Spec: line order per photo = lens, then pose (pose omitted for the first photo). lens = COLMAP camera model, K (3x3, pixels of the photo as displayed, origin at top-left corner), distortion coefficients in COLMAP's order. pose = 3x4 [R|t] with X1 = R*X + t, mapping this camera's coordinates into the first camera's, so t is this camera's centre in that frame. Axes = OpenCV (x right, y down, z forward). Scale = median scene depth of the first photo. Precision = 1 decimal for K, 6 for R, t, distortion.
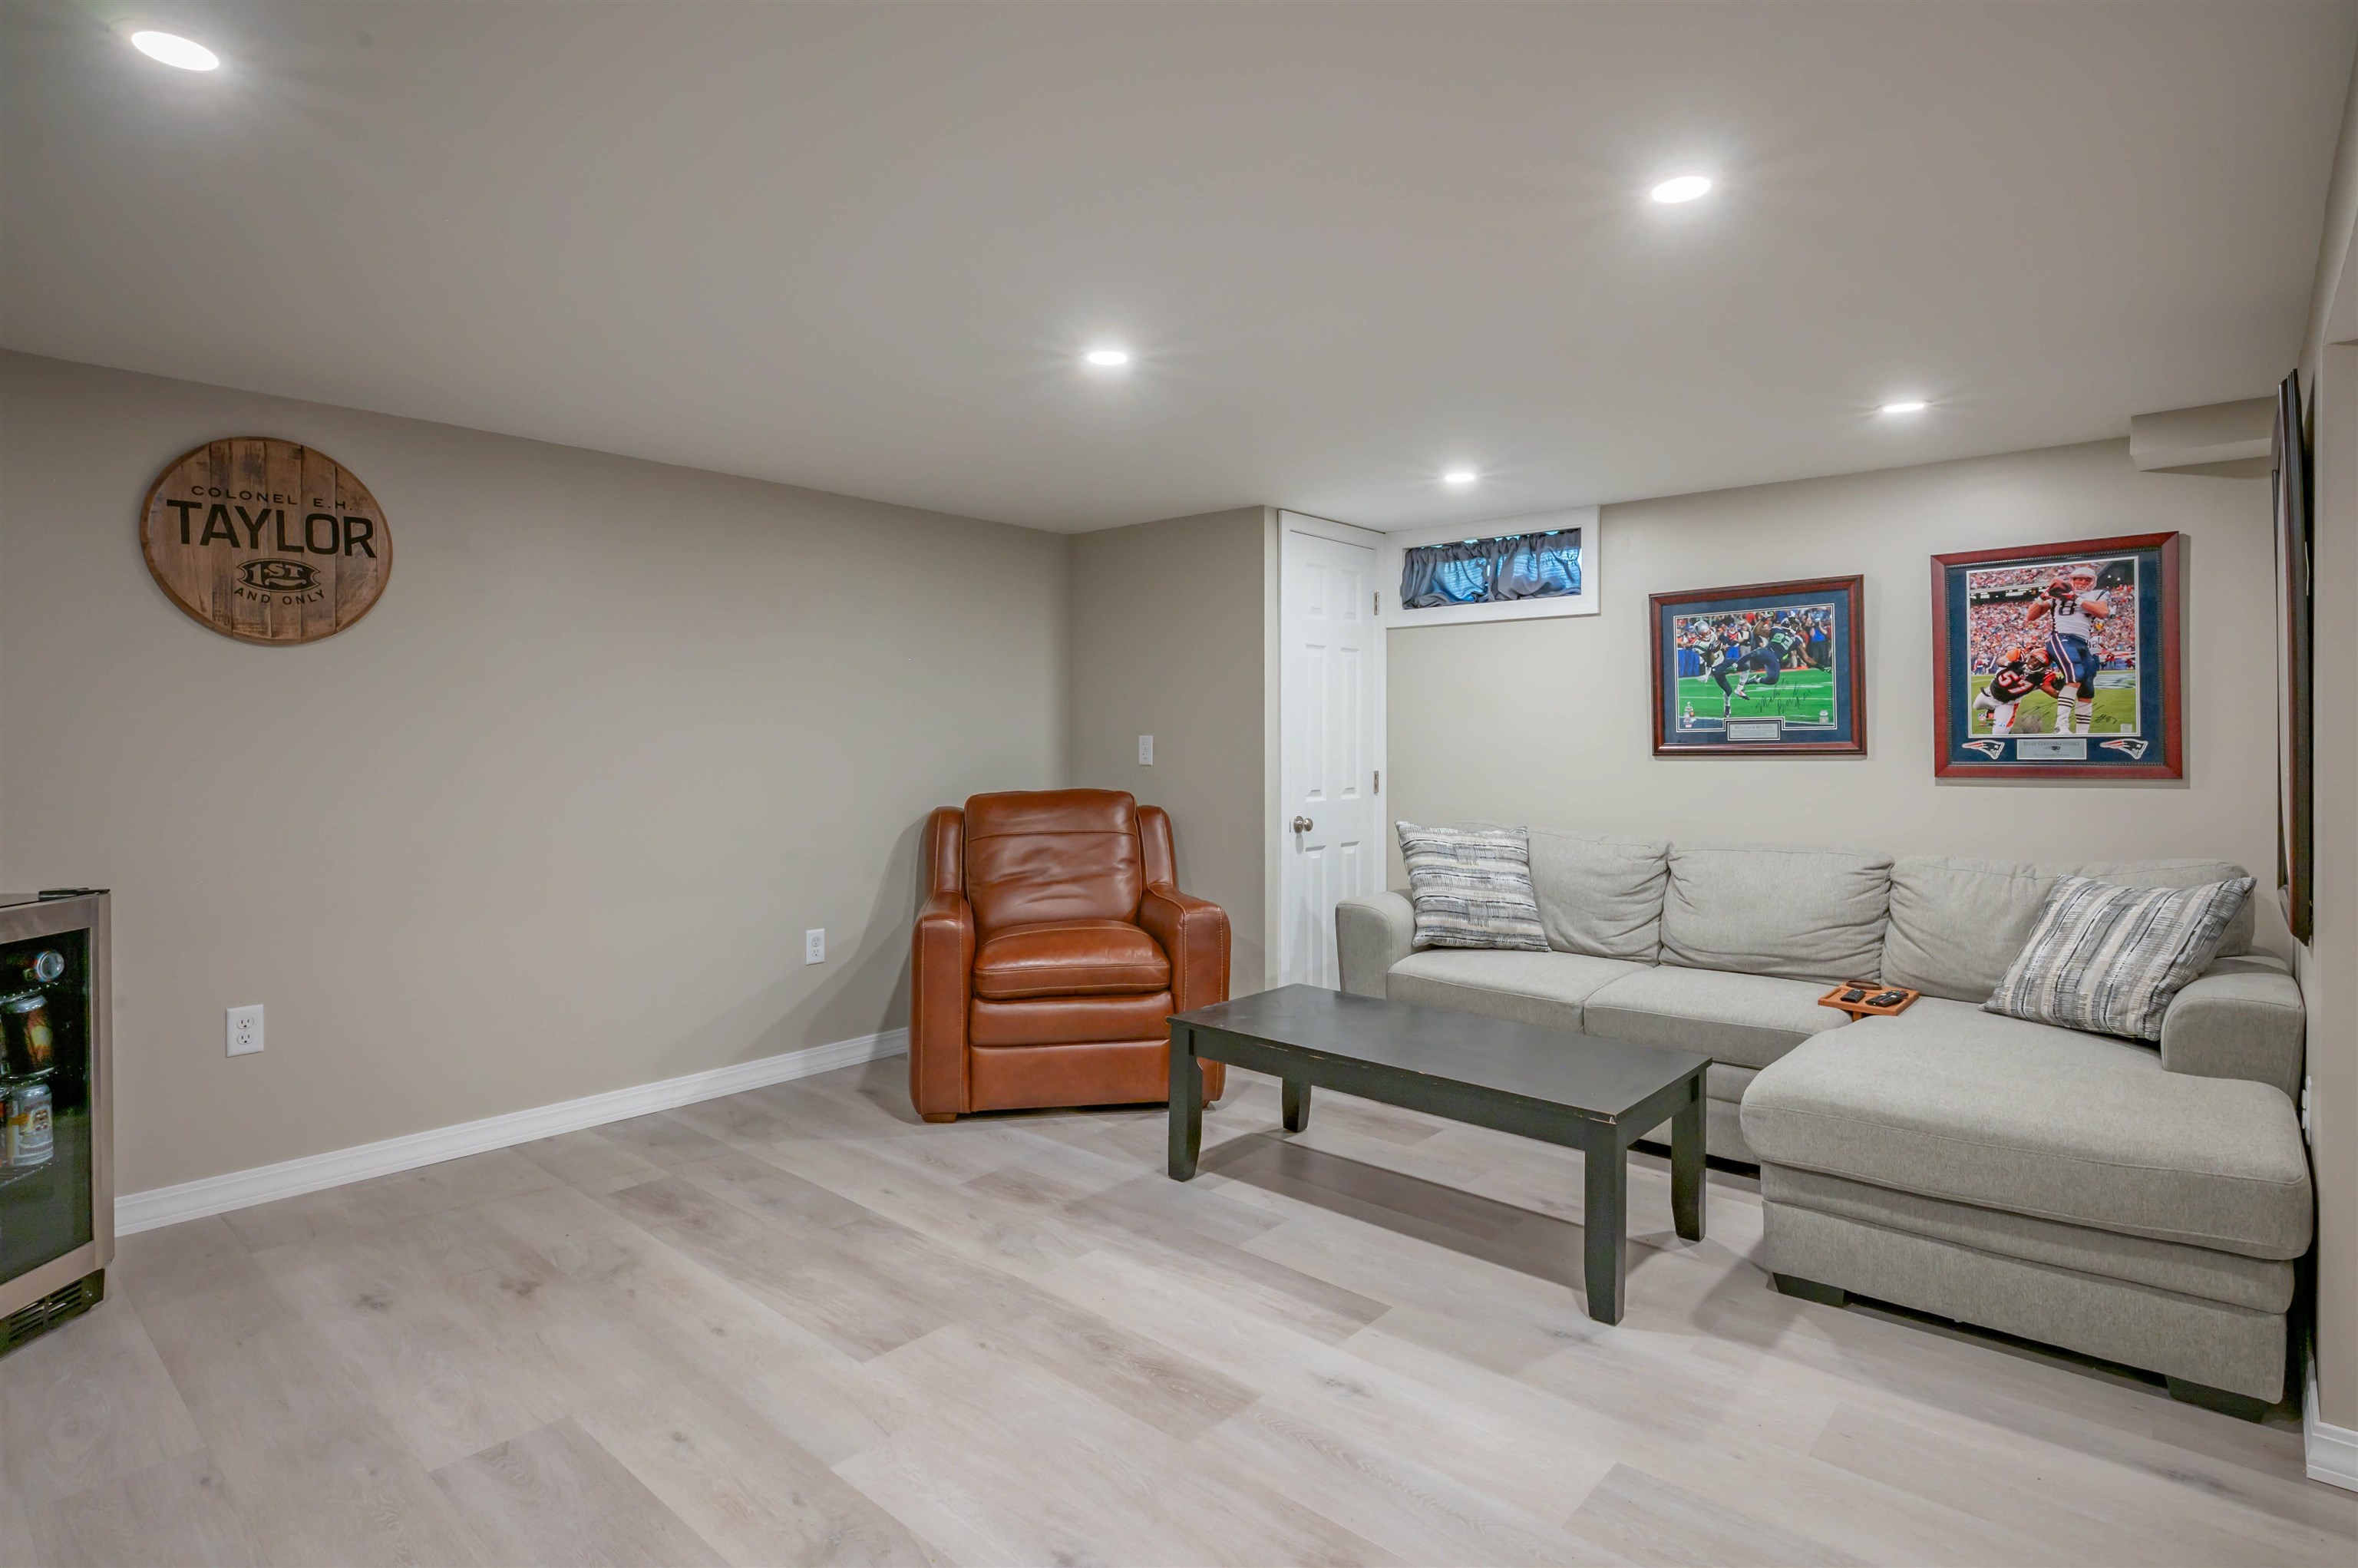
lens RADIAL K [[1161.5, 0, 1178.3], [0, 1161.5, 738.4], [0, 0, 1]] dist [-0.003096, 0.004898]
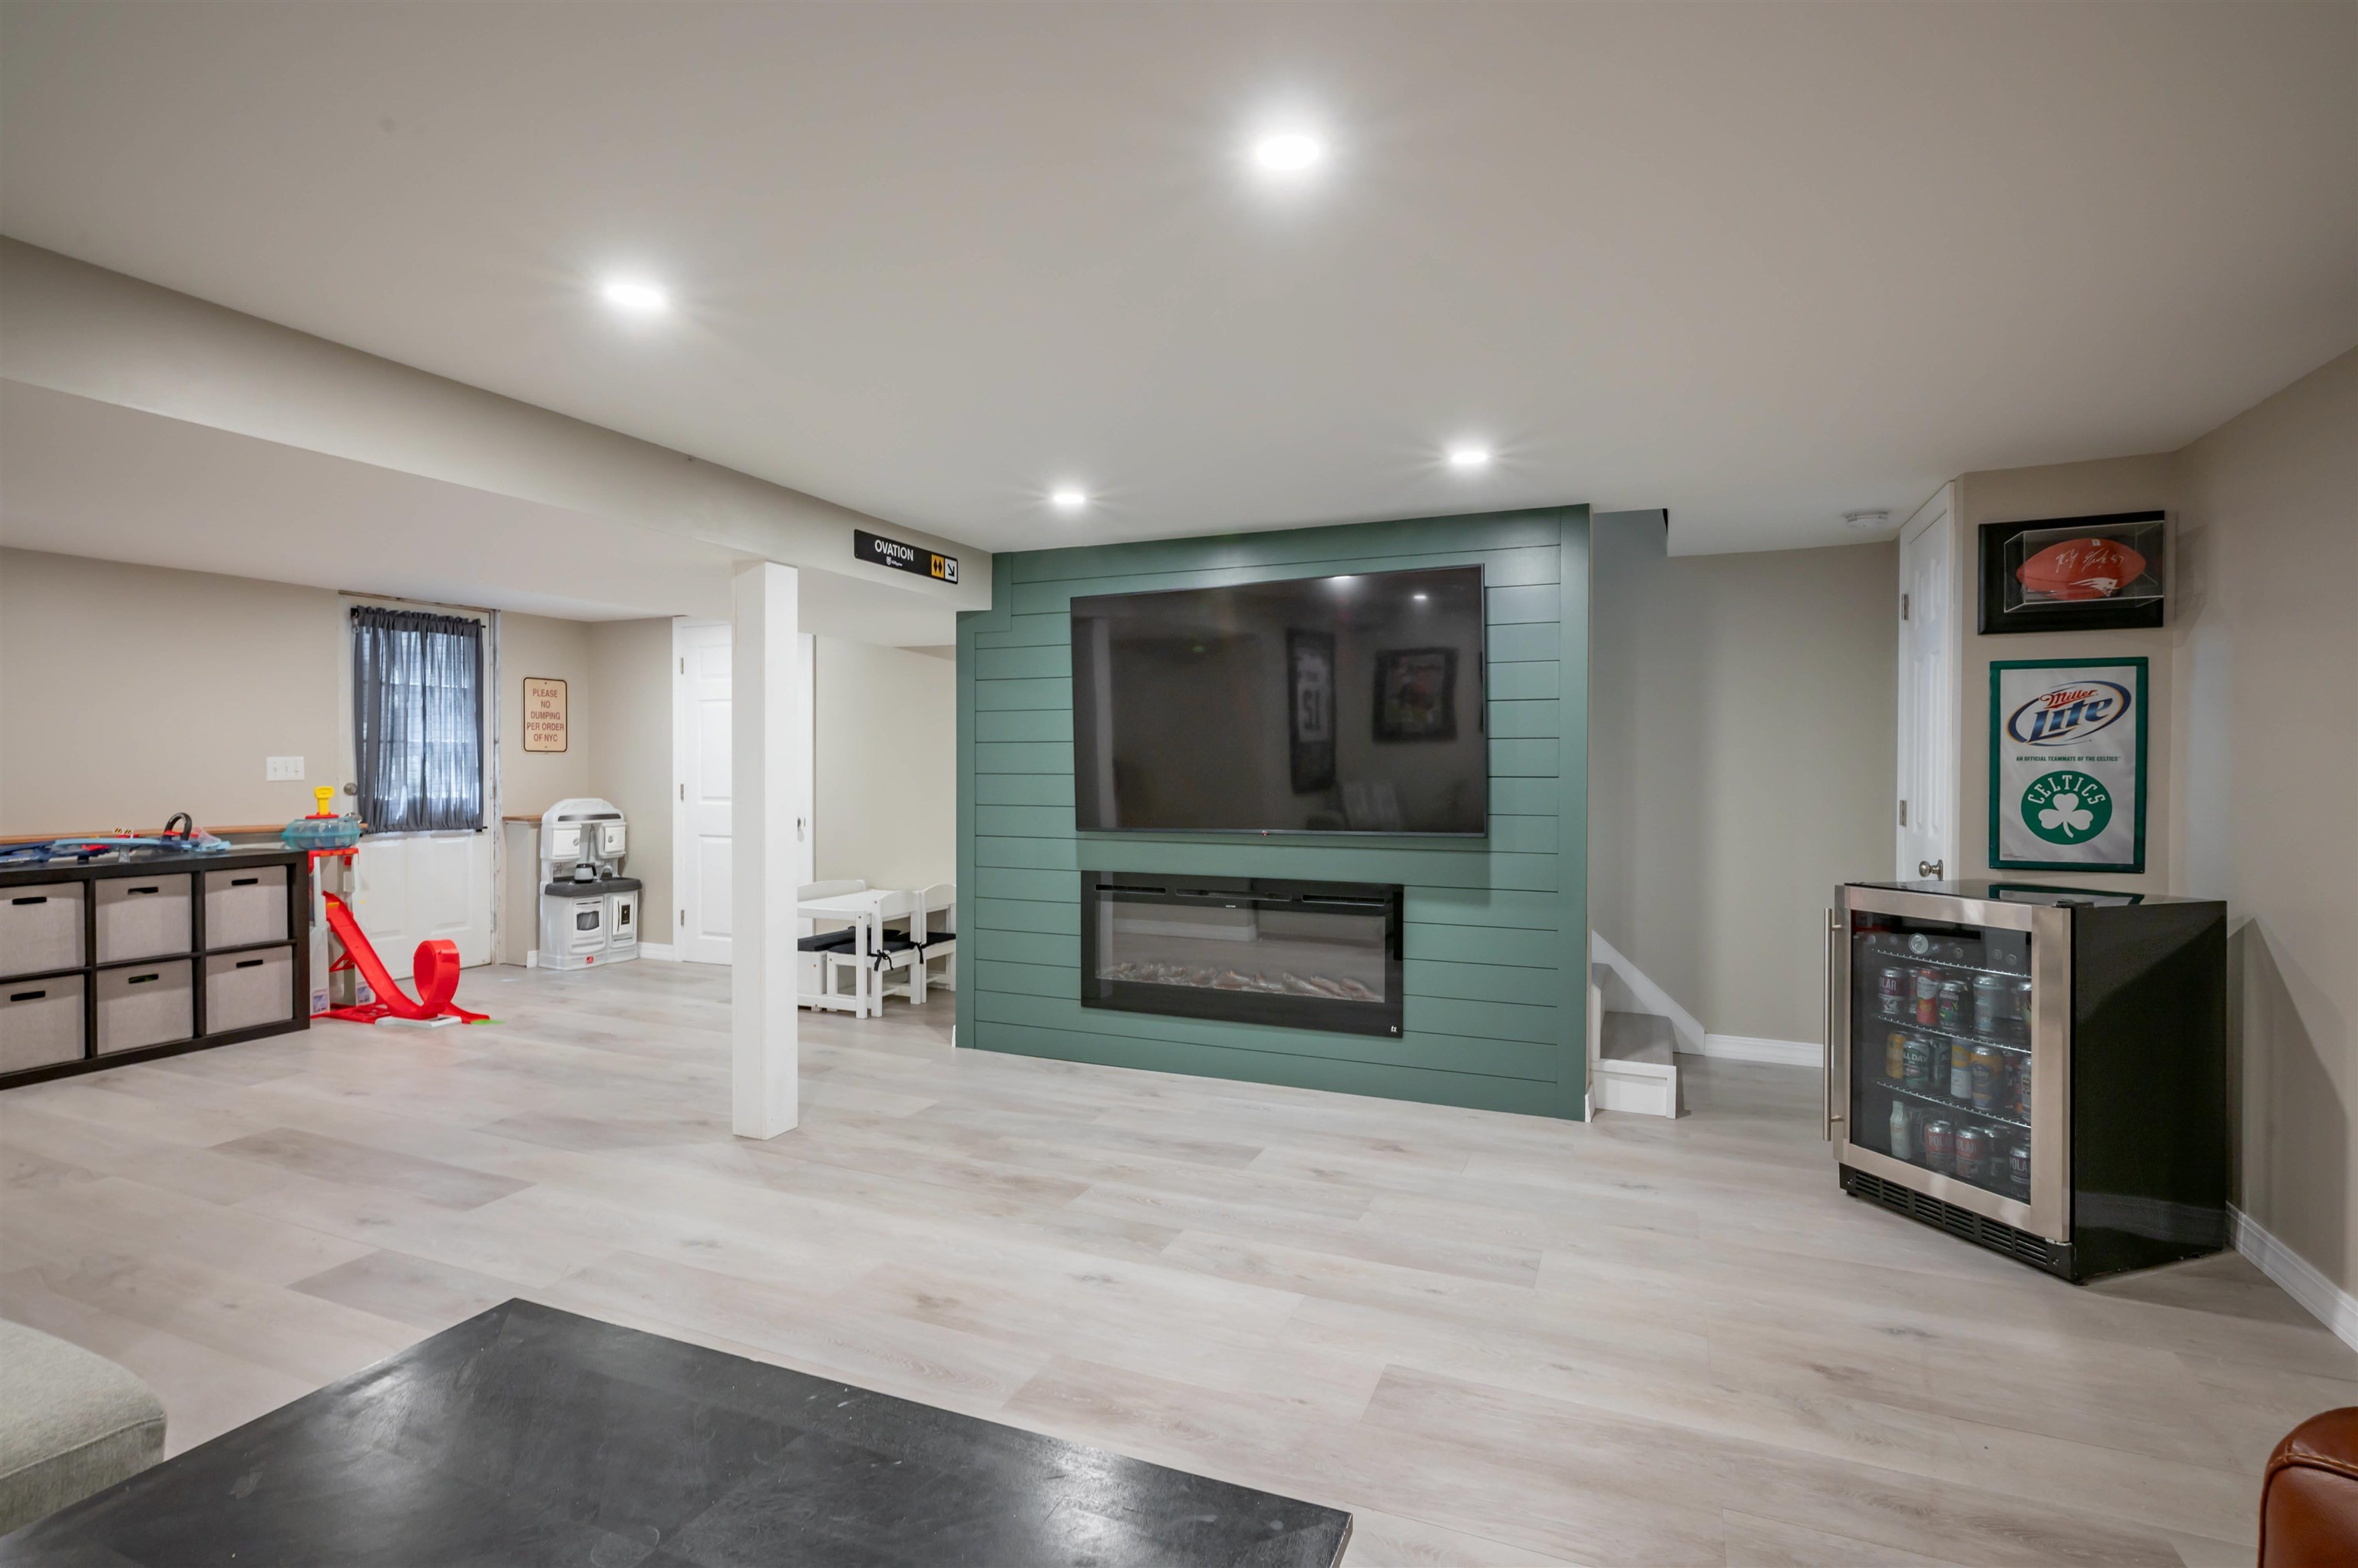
lens RADIAL K [[1123.9, 0, 1178.7], [0, 1123.9, 776.3], [0, 0, 1]] dist [-0.003240, 0.006509]
pose [[-0.950650, 0.008620, -0.310145, 0.206289], [0.005184, 0.999916, 0.011901, -0.006503], [0.310221, 0.009706, -0.950615, 1.802974]]
